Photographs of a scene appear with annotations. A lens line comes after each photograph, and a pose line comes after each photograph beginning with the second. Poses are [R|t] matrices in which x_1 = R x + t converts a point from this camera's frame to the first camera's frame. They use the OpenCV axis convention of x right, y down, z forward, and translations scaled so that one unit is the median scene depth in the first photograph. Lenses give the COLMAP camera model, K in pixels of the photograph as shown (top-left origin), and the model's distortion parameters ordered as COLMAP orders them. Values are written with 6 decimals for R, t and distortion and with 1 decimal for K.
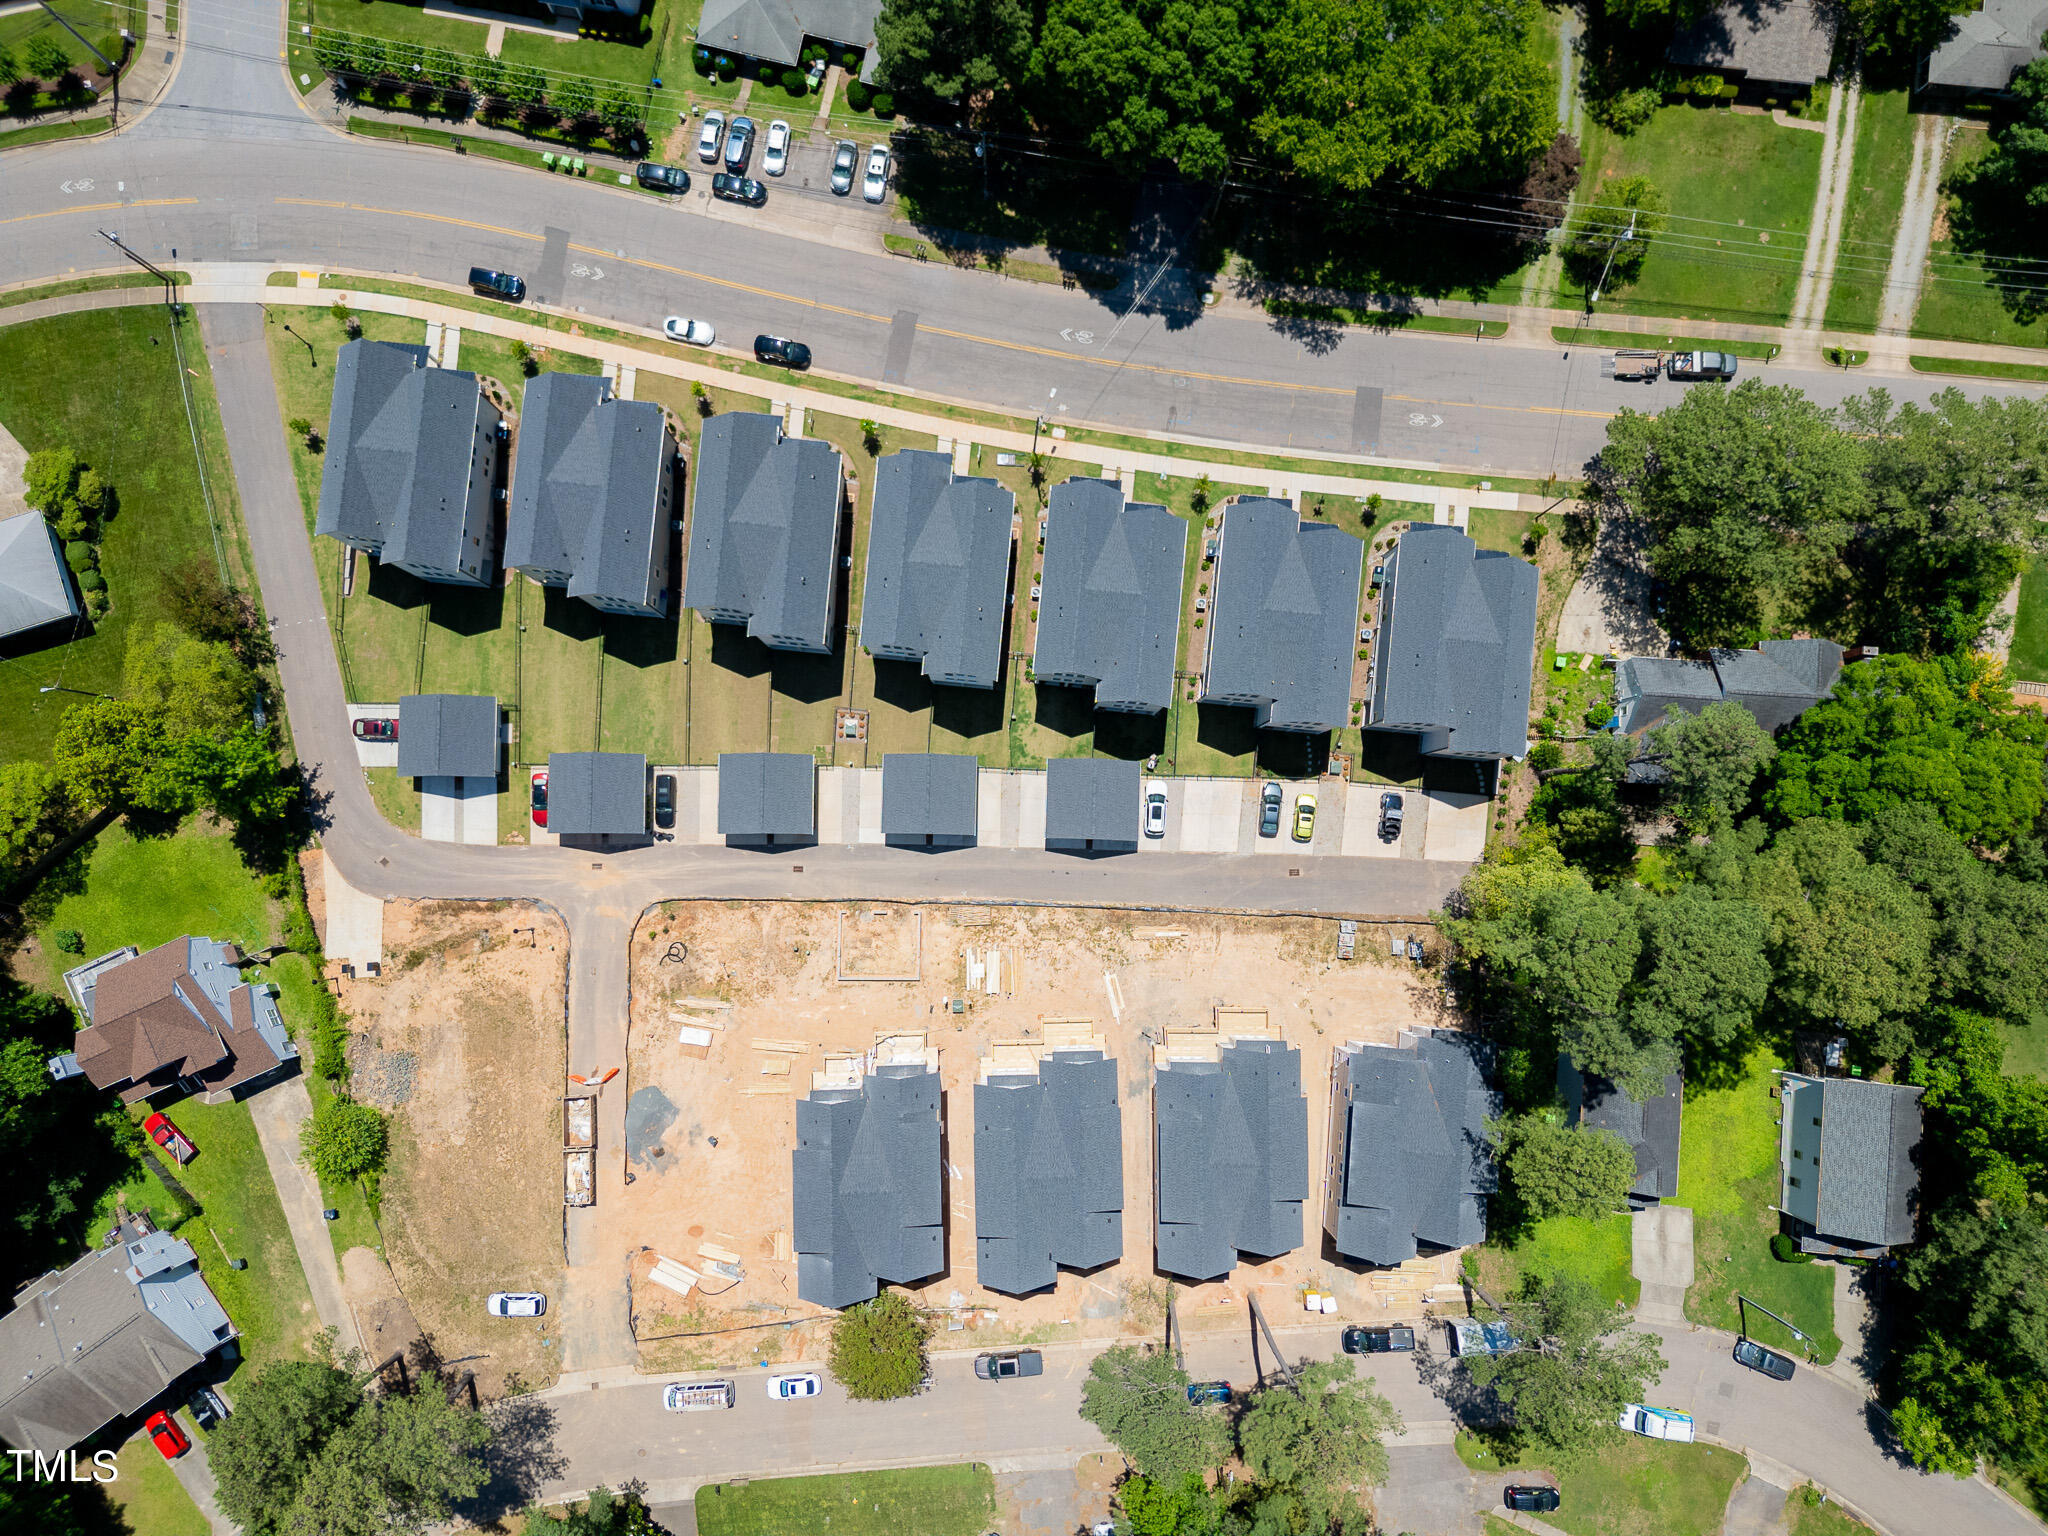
lens RADIAL K [[1485.4, 0, 1024.0], [0, 1485.4, 768.0], [0, 0, 1]] dist [0.059383, -0.039525]
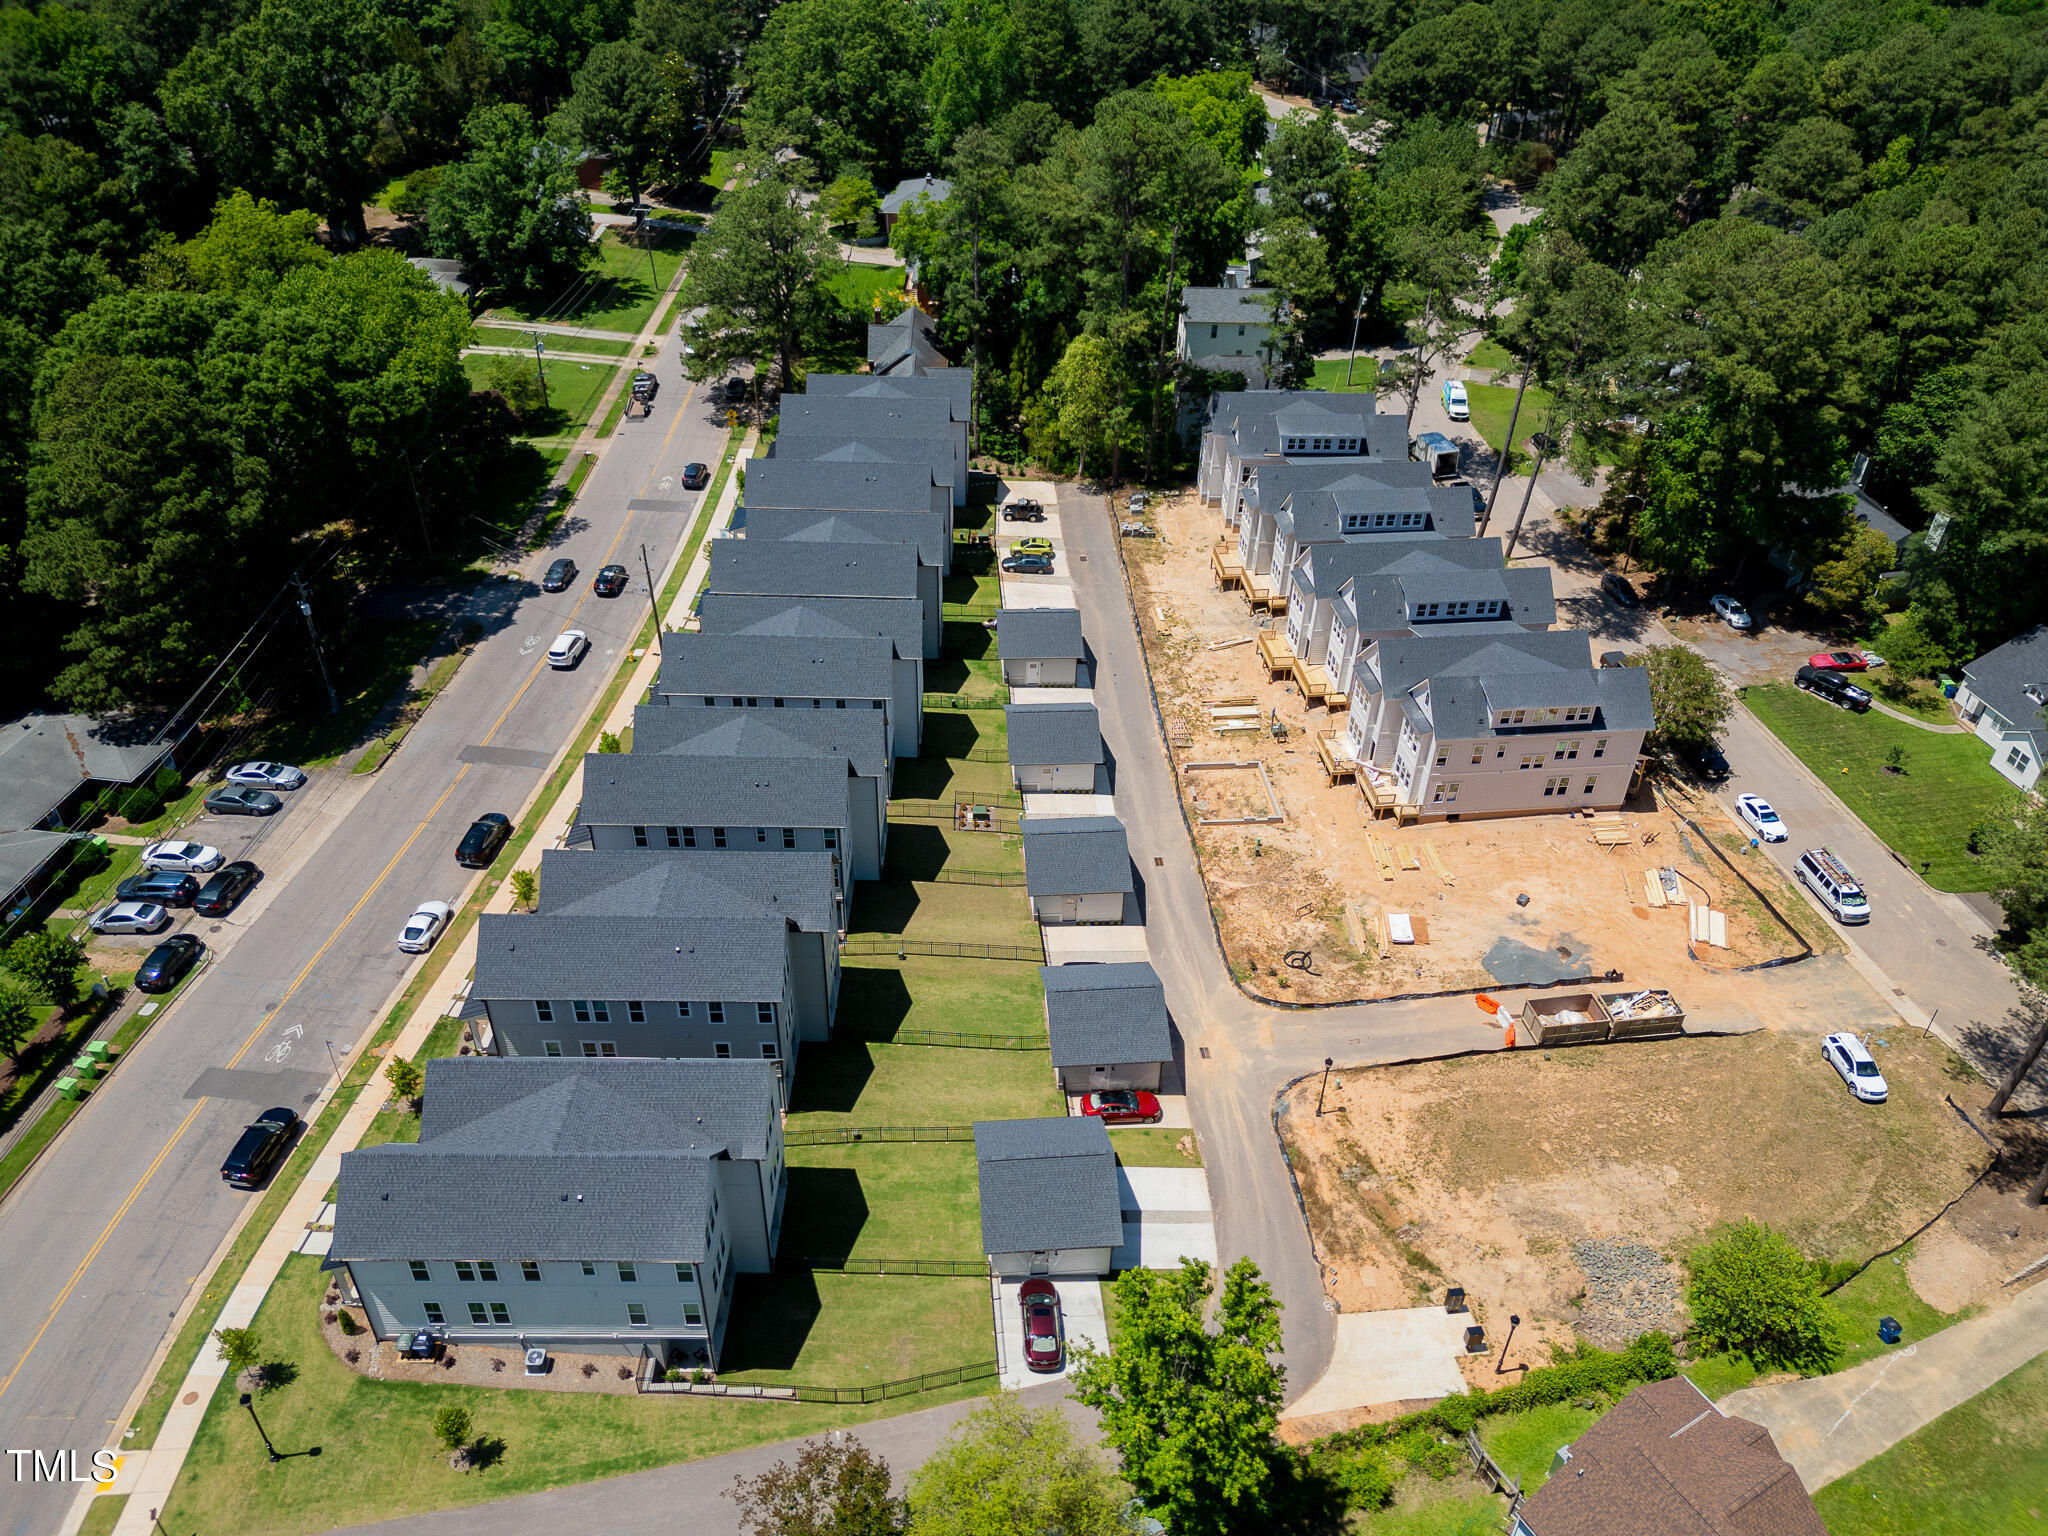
lens RADIAL K [[1485.4, 0, 1024.0], [0, 1485.4, 768.0], [0, 0, 1]] dist [0.059383, -0.039525]
pose [[-0.098253, -0.565493, 0.818879, -0.771091], [0.991390, 0.015950, 0.129966, -0.107867], [-0.086556, 0.824599, 0.559058, 0.525091]]
